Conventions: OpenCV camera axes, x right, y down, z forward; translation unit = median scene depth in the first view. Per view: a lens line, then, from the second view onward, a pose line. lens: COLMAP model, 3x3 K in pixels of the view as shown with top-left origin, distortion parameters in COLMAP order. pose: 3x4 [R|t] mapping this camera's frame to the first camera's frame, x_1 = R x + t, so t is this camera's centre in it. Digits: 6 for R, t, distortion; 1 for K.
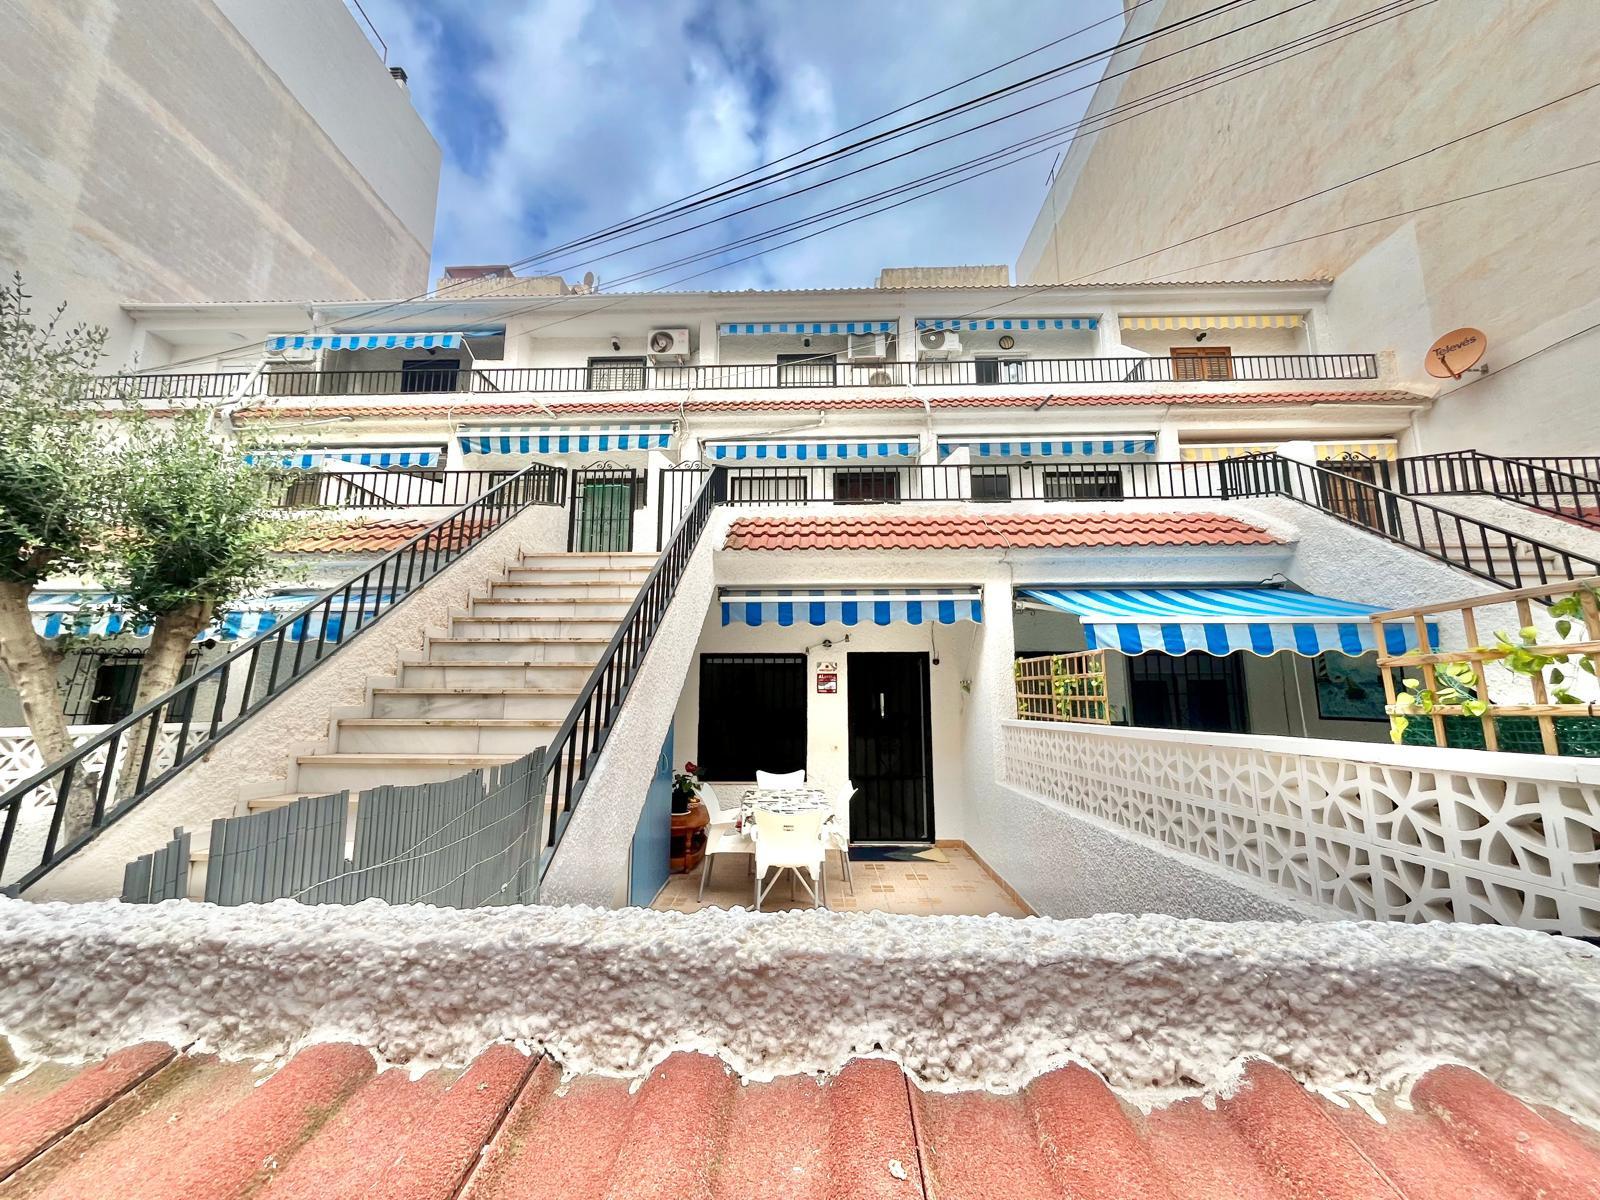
lens RADIAL K [[652.8, 0, 796.0], [0, 652.8, 603.9], [0, 0, 1]] dist [-0.002003, -0.000077]
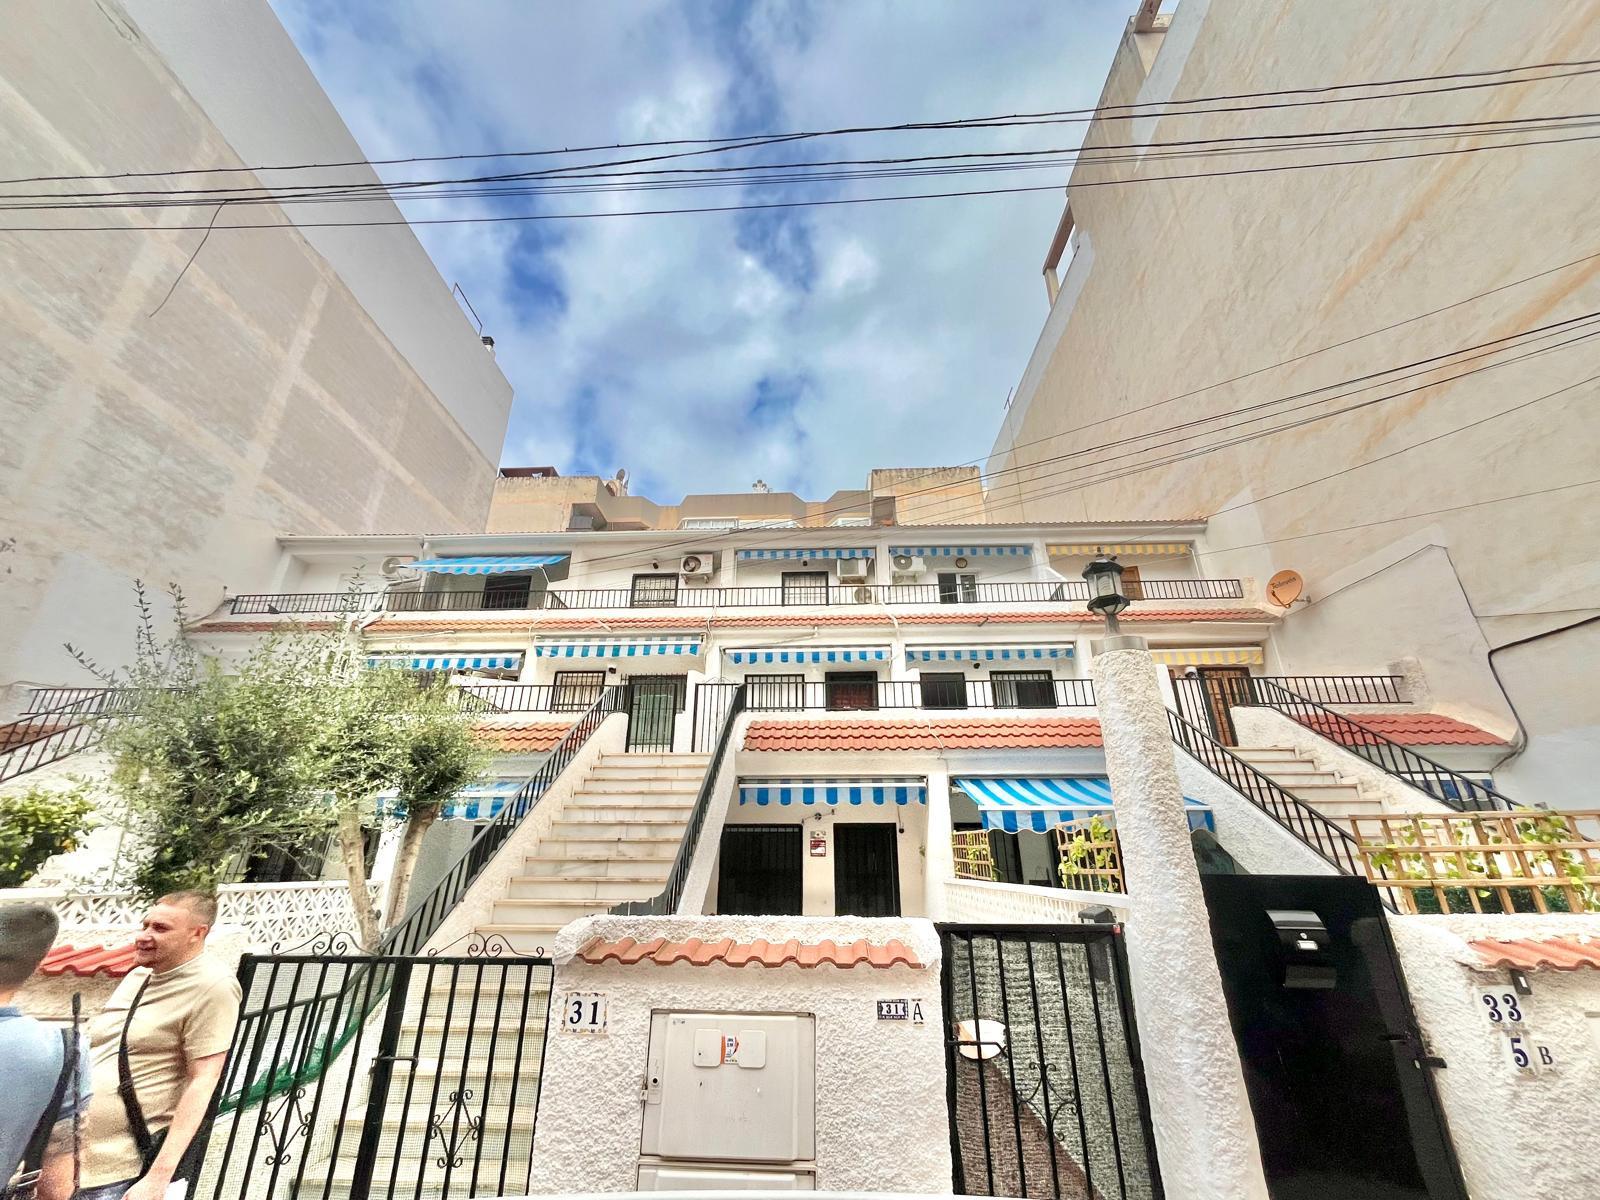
lens RADIAL K [[652.8, 0, 798.6], [0, 652.8, 599.8], [0, 0, 1]] dist [-0.002003, -0.000077]
pose [[0.999995, -0.000872, -0.002923, 0.009461], [0.000175, 0.973093, -0.230413, -0.045412], [0.003046, 0.230412, 0.973088, -0.278626]]
